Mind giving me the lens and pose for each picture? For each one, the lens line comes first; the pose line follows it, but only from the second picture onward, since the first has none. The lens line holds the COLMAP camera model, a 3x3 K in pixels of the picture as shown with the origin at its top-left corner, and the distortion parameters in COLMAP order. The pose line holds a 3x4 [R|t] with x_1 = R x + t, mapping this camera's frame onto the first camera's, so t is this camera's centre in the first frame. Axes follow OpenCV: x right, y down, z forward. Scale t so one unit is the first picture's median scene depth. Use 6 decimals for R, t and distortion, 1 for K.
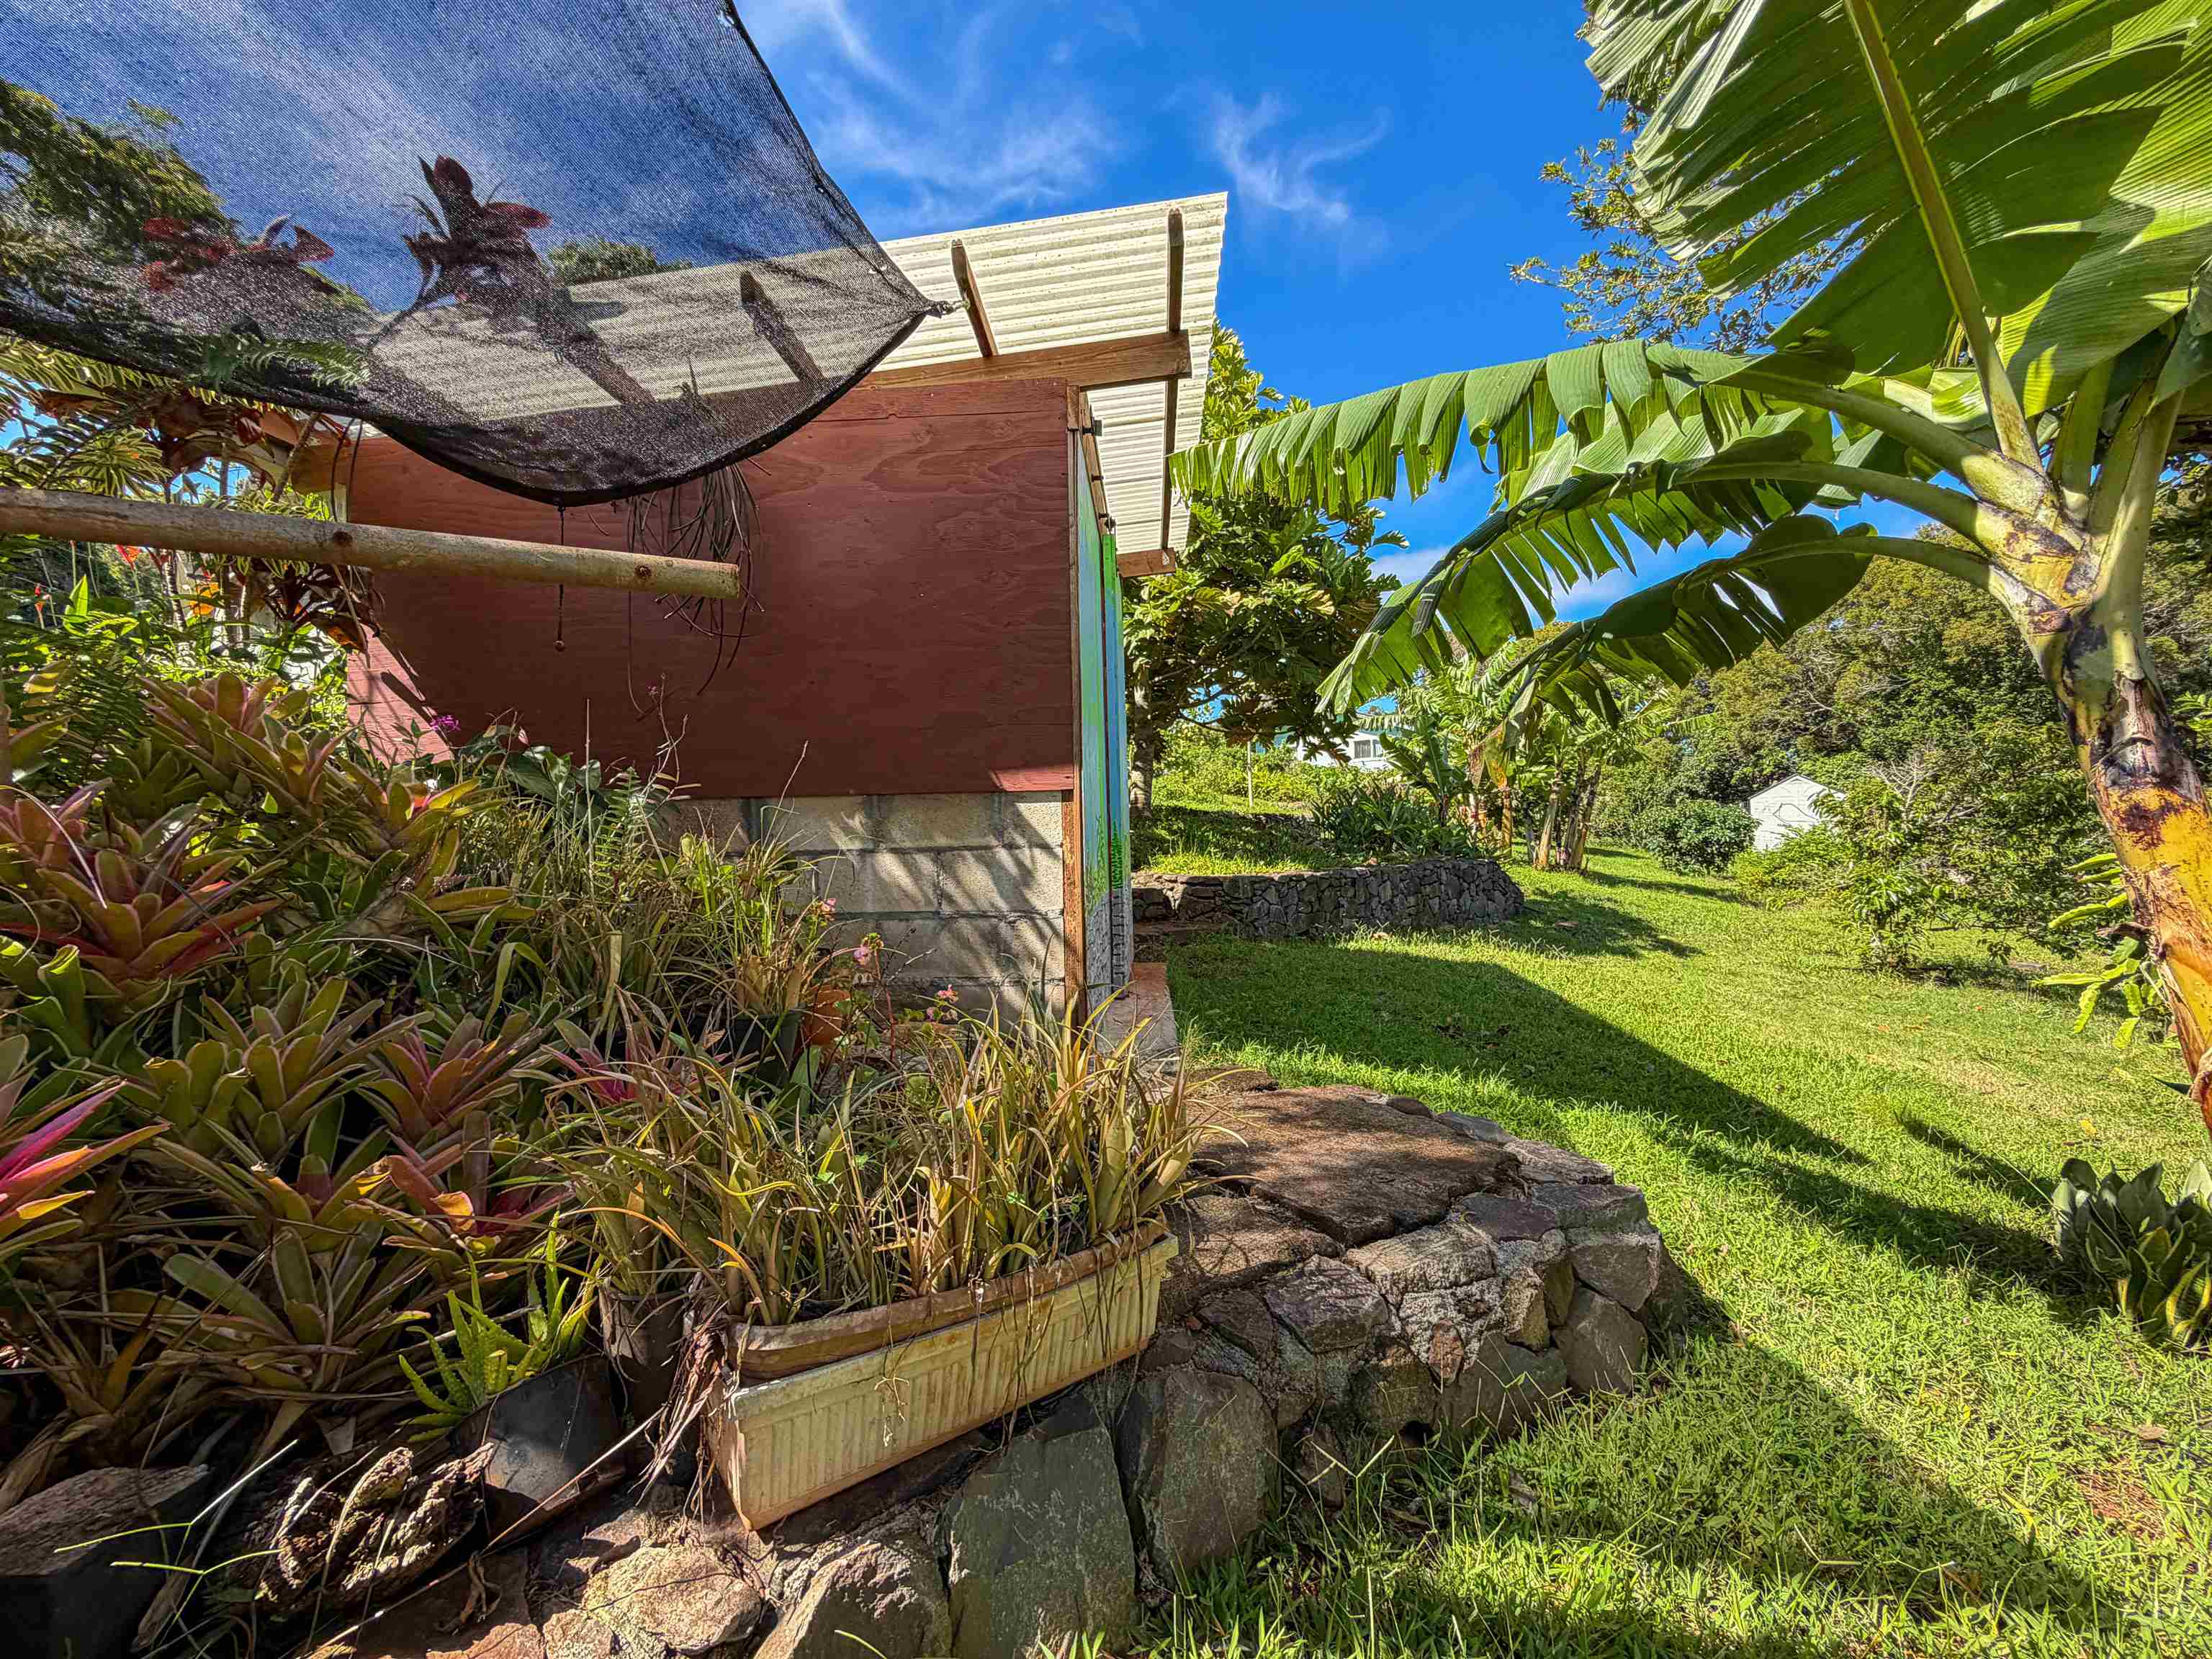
lens RADIAL K [[876.3, 0, 1097.8], [0, 876.3, 830.3], [0, 0, 1]] dist [-0.004289, 0.000586]
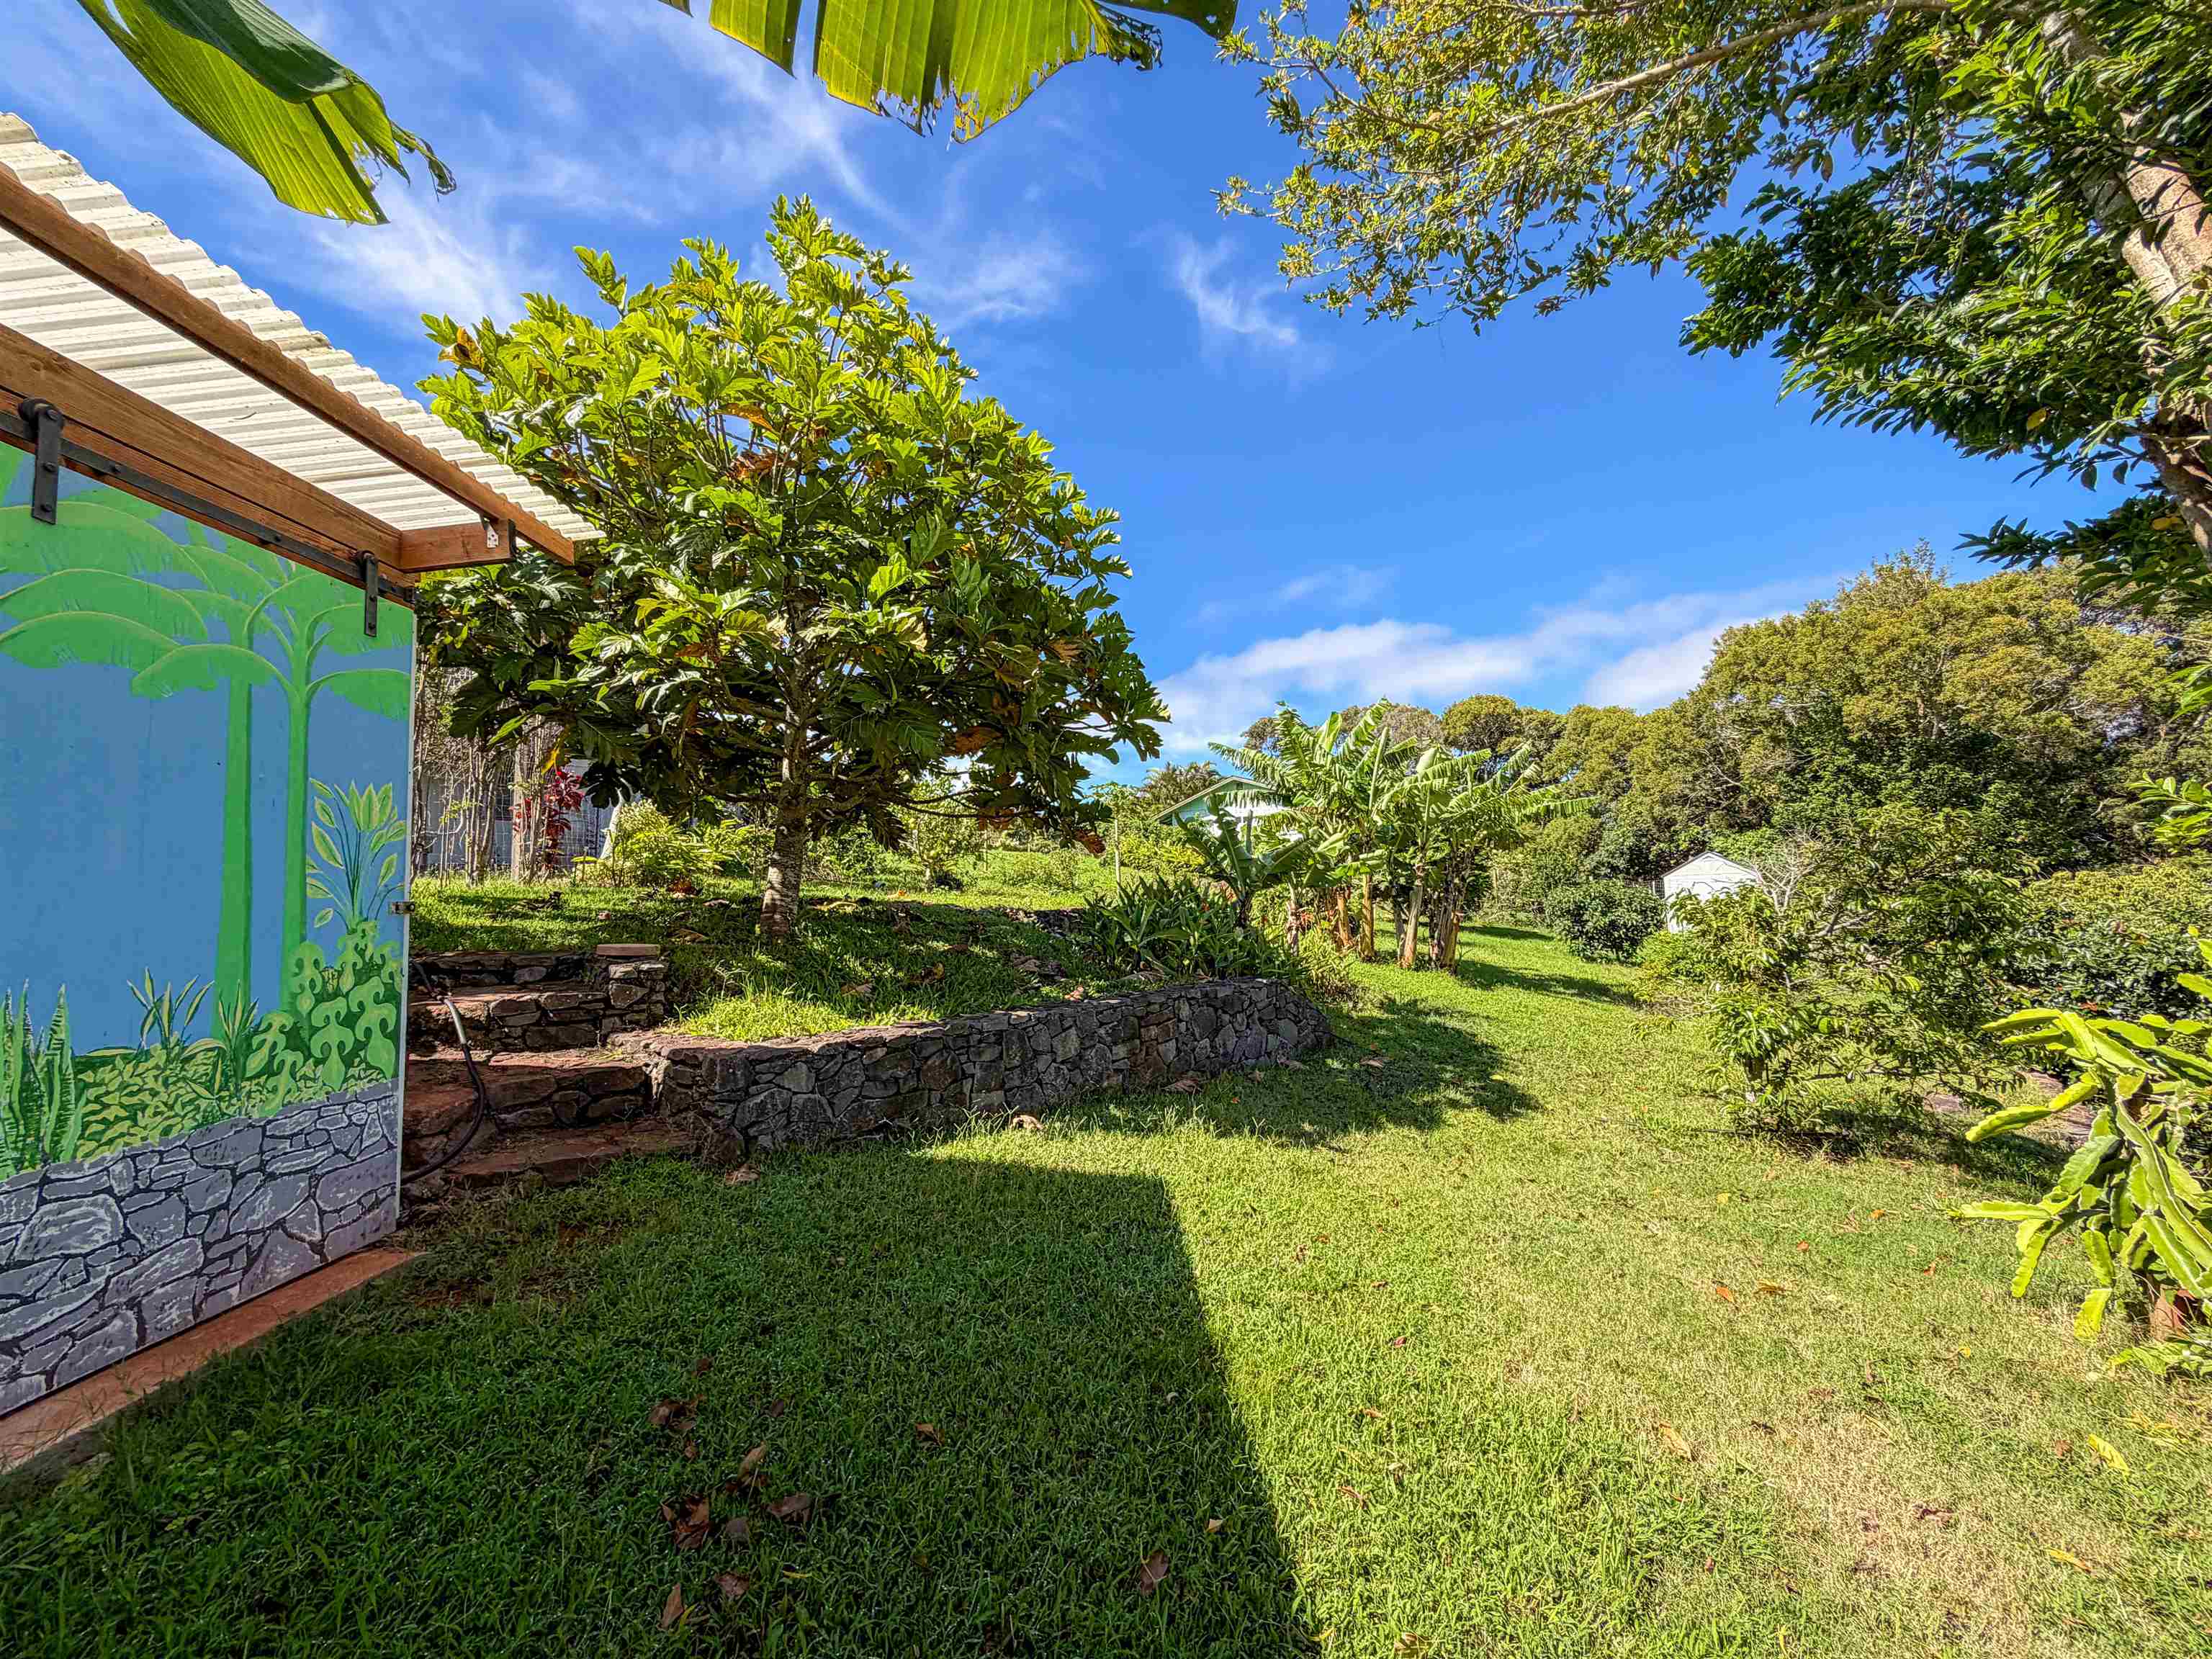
lens RADIAL K [[876.3, 0, 1104.7], [0, 876.3, 831.9], [0, 0, 1]] dist [-0.004289, 0.000586]
pose [[0.998580, 0.002765, 0.053198, 0.223192], [0.001362, 0.997001, -0.077376, -0.031477], [-0.053252, 0.077338, 0.995582, 0.198535]]
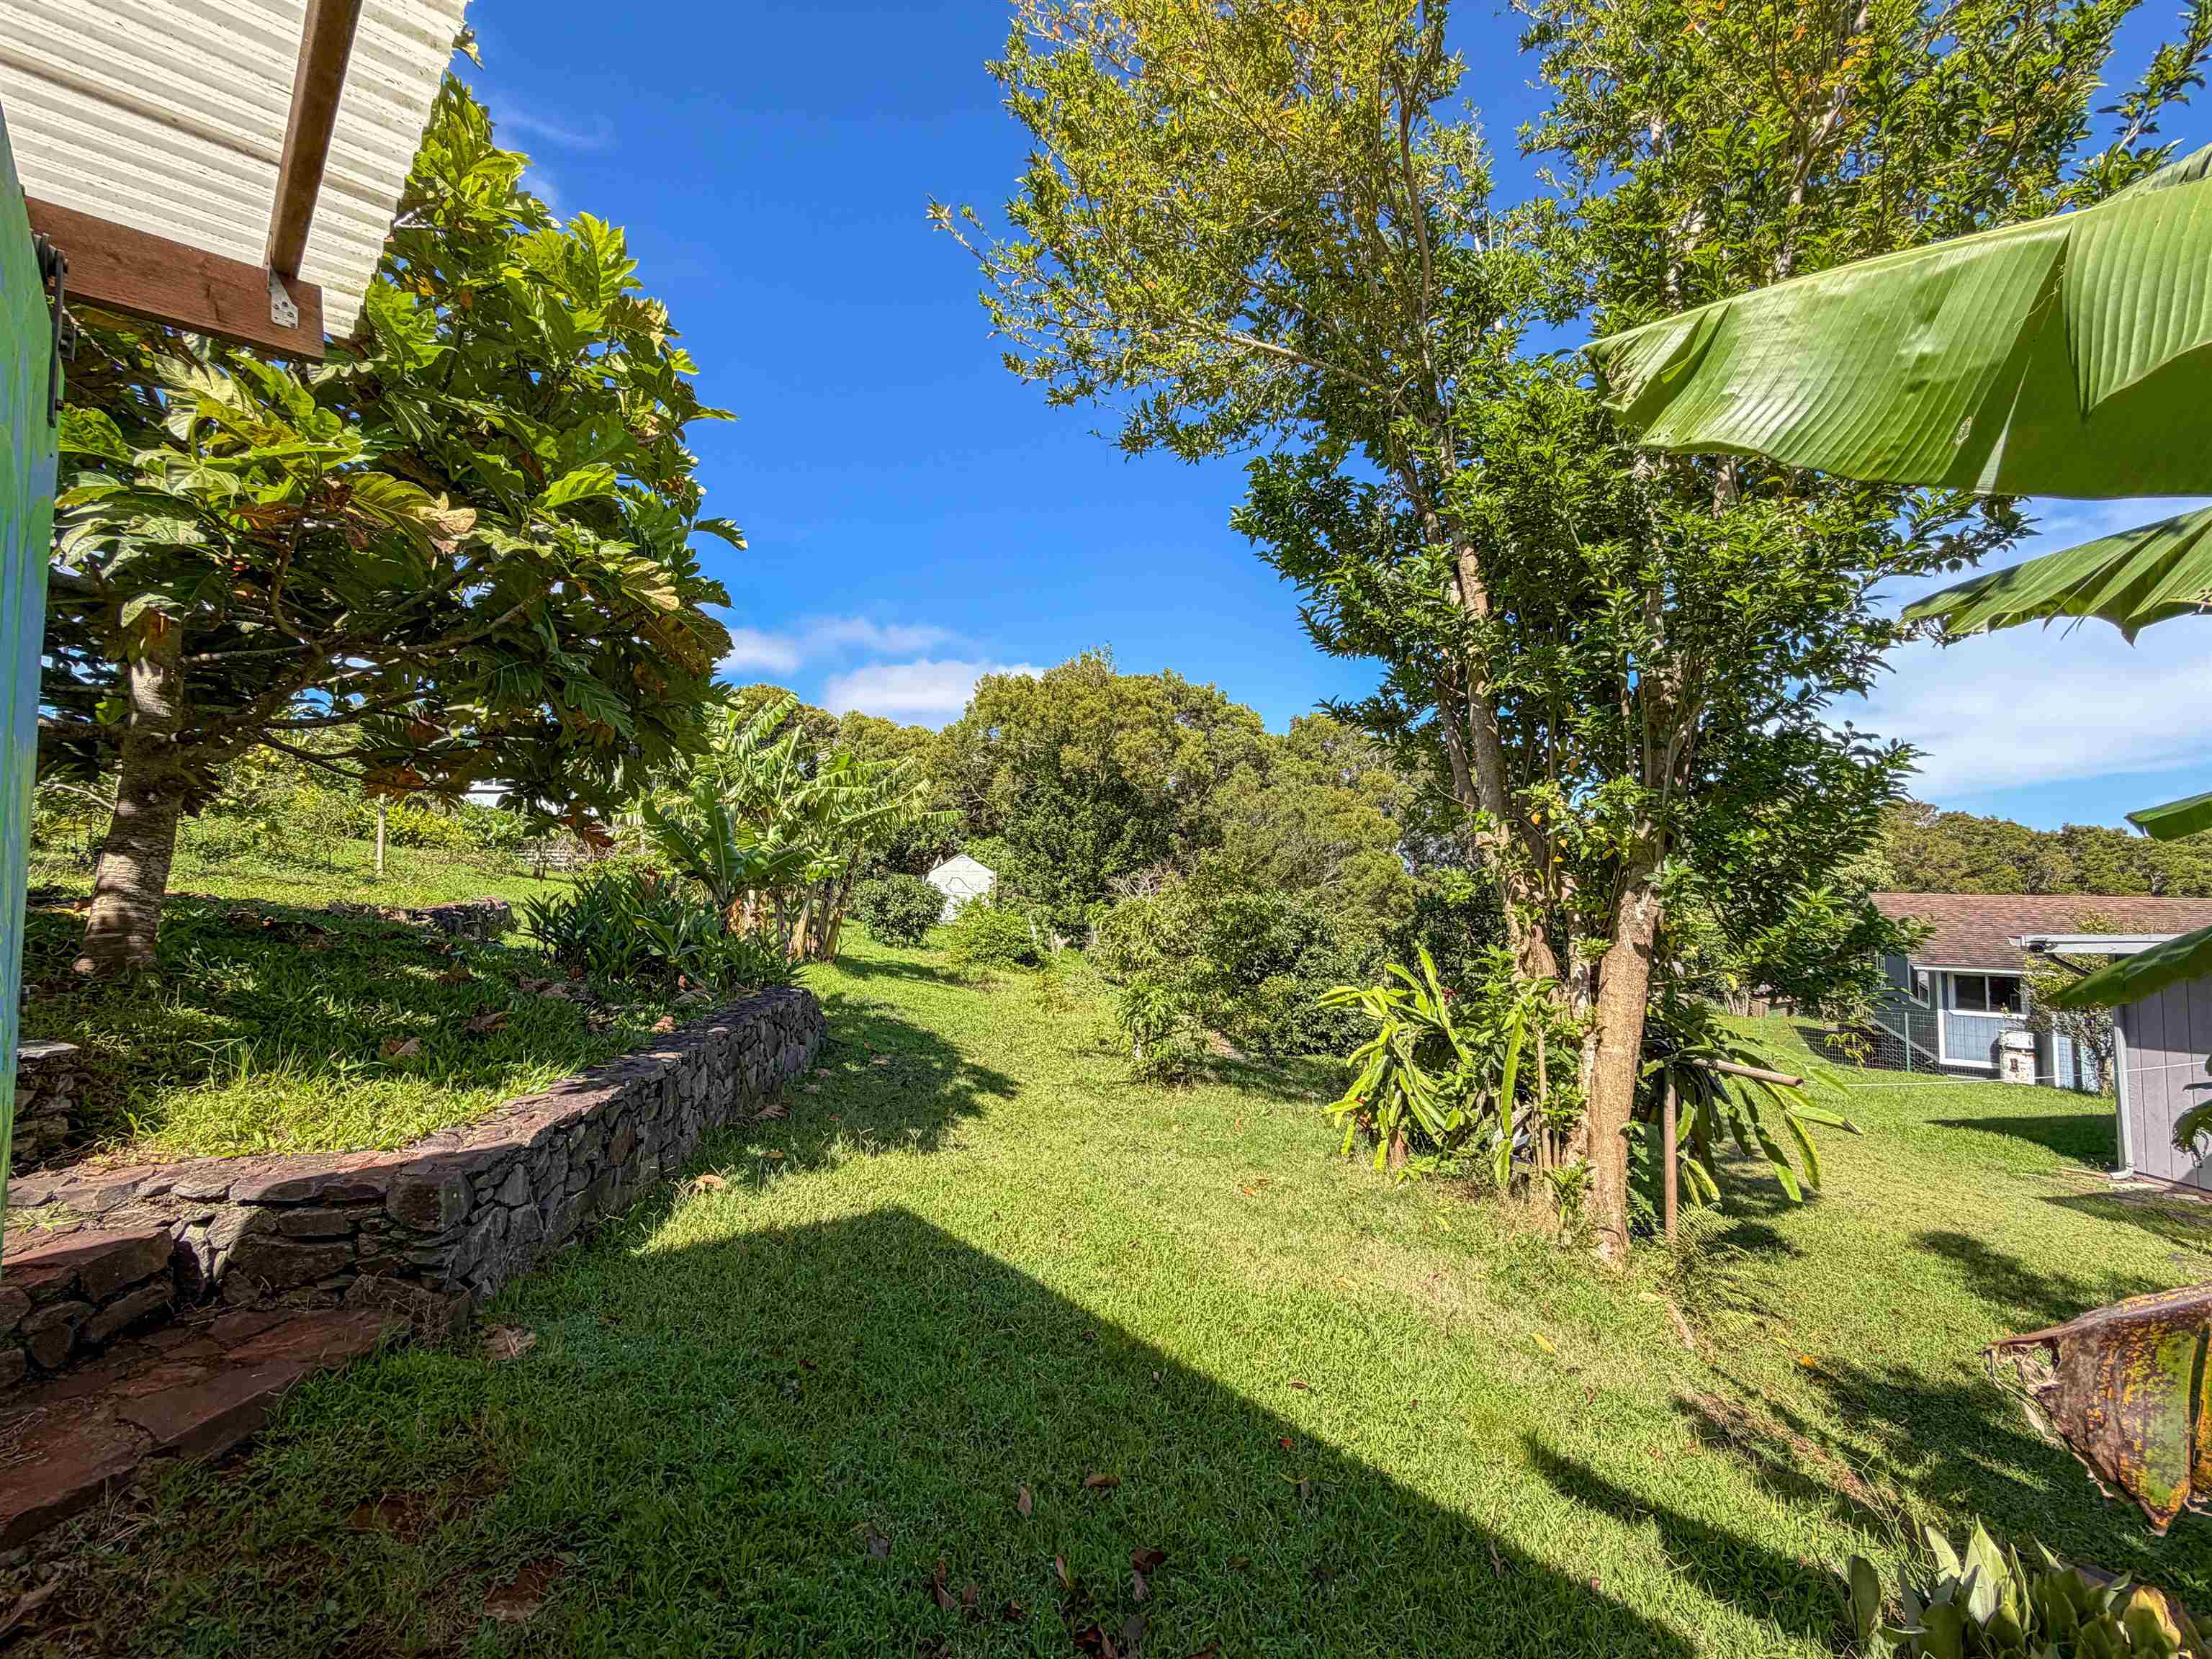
lens RADIAL K [[876.3, 0, 1096.3], [0, 876.3, 834.0], [0, 0, 1]] dist [-0.004289, 0.000586]
pose [[0.638017, 0.068923, 0.766932, 0.018083], [-0.030714, 0.997471, -0.064090, -0.050650], [-0.769410, 0.017335, 0.638520, 0.277822]]
